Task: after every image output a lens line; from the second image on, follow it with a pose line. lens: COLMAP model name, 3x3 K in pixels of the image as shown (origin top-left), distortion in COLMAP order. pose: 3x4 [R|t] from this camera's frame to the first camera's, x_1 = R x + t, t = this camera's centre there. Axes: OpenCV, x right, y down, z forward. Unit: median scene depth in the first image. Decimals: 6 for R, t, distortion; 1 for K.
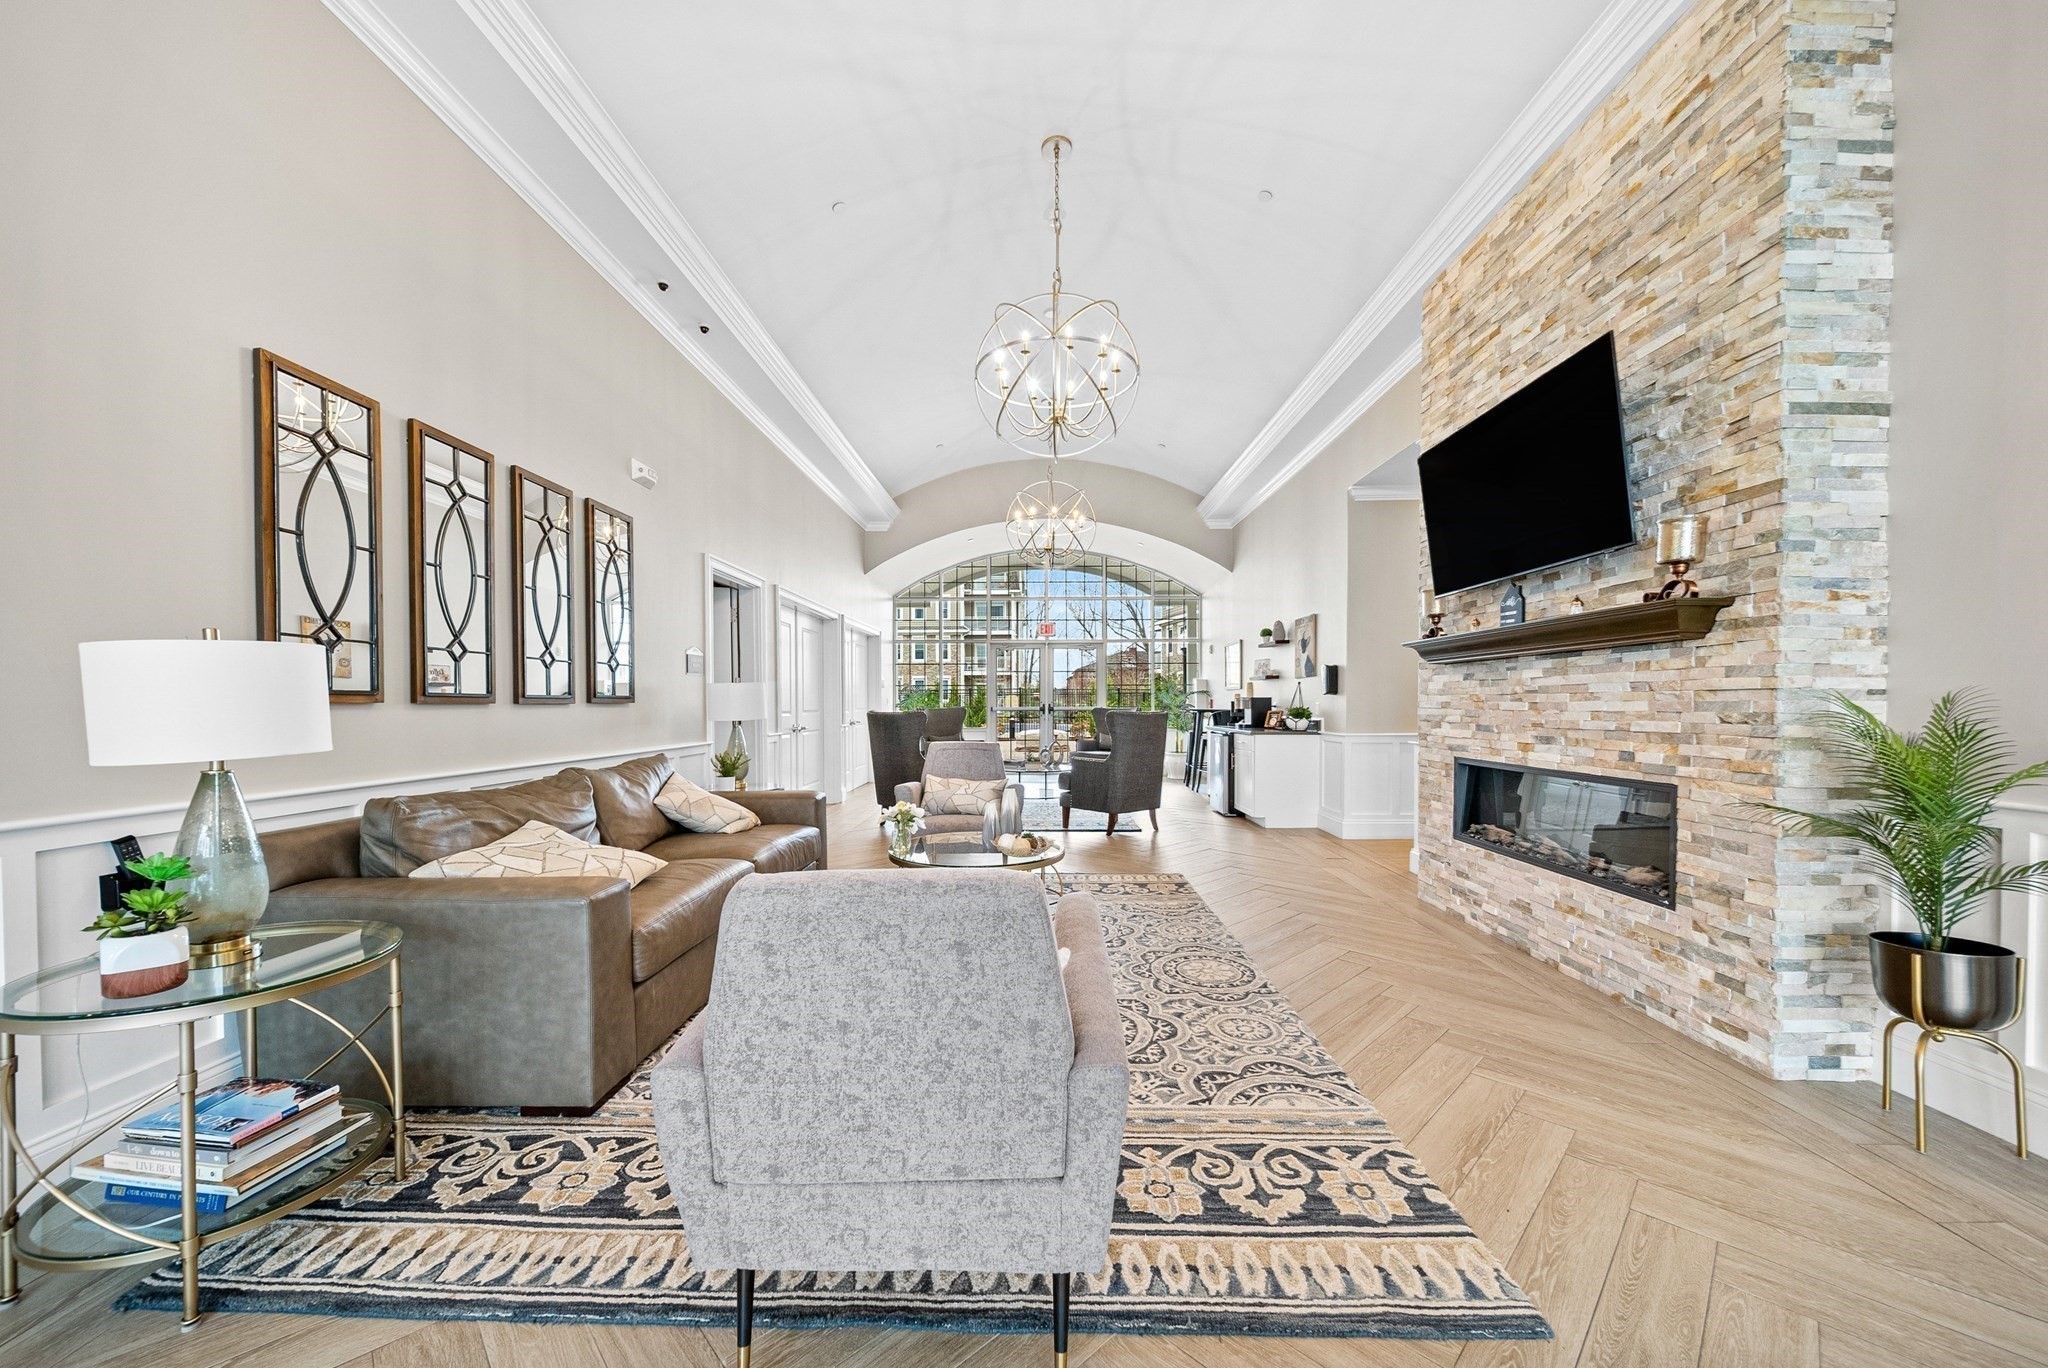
lens RADIAL K [[754.7, 0, 1018.6], [0, 754.7, 720.9], [0, 0, 1]] dist [0.000497, 0.000020]
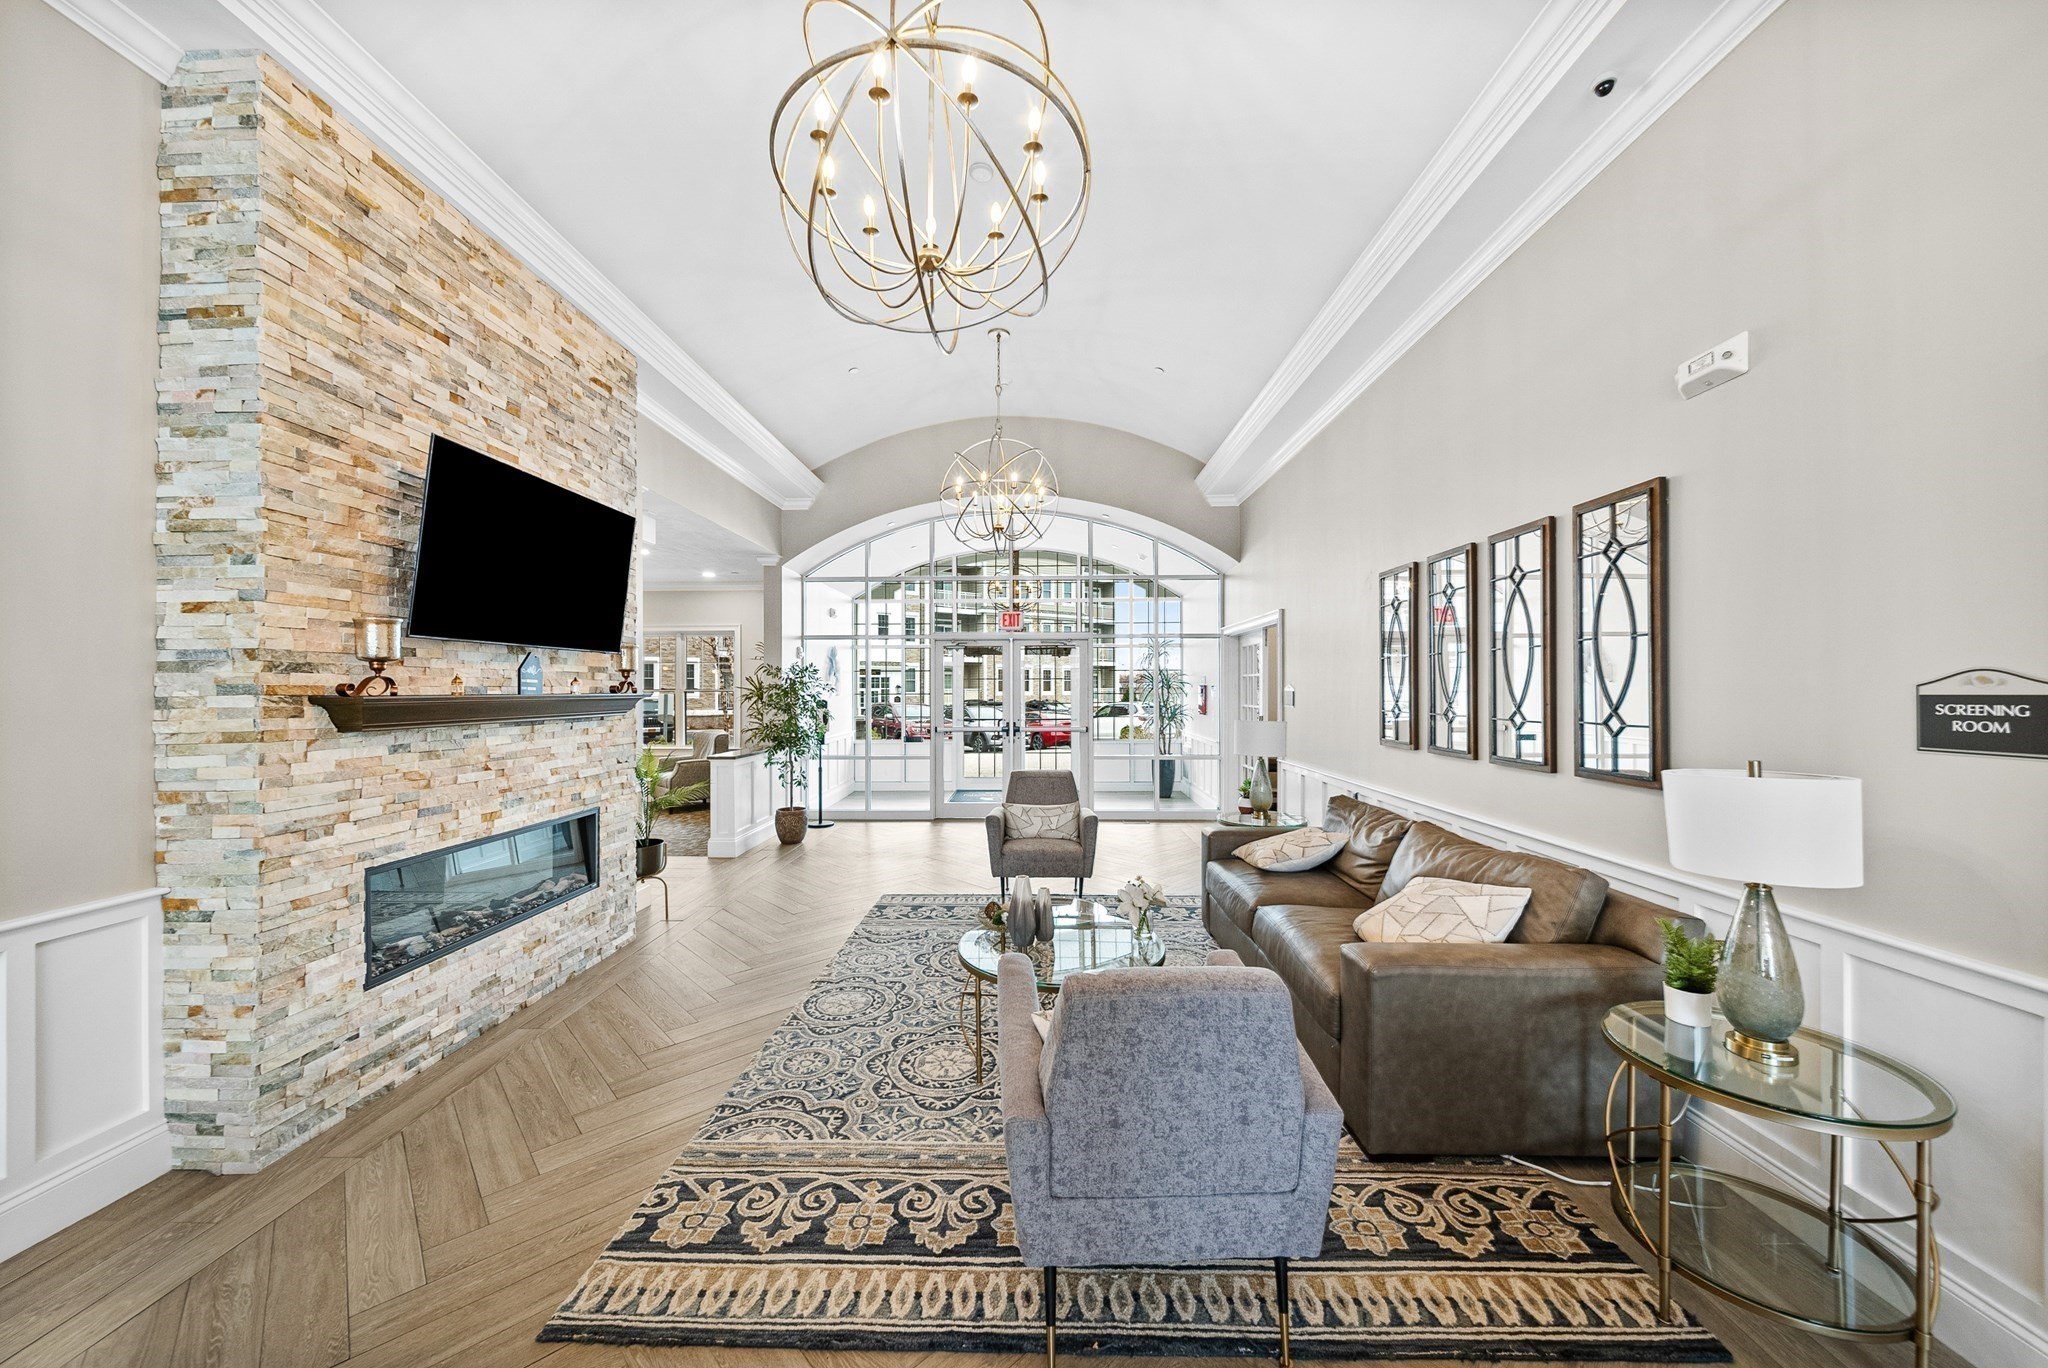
lens RADIAL K [[729.6, 0, 1024.0], [0, 729.6, 684.0], [0, 0, 1]] dist [0.000695, 0.000014]
pose [[-0.999995, -0.001851, -0.002361, -0.013660], [-0.001895, 0.999825, 0.018611, -0.170536], [0.002327, 0.018615, -0.999824, 2.131371]]
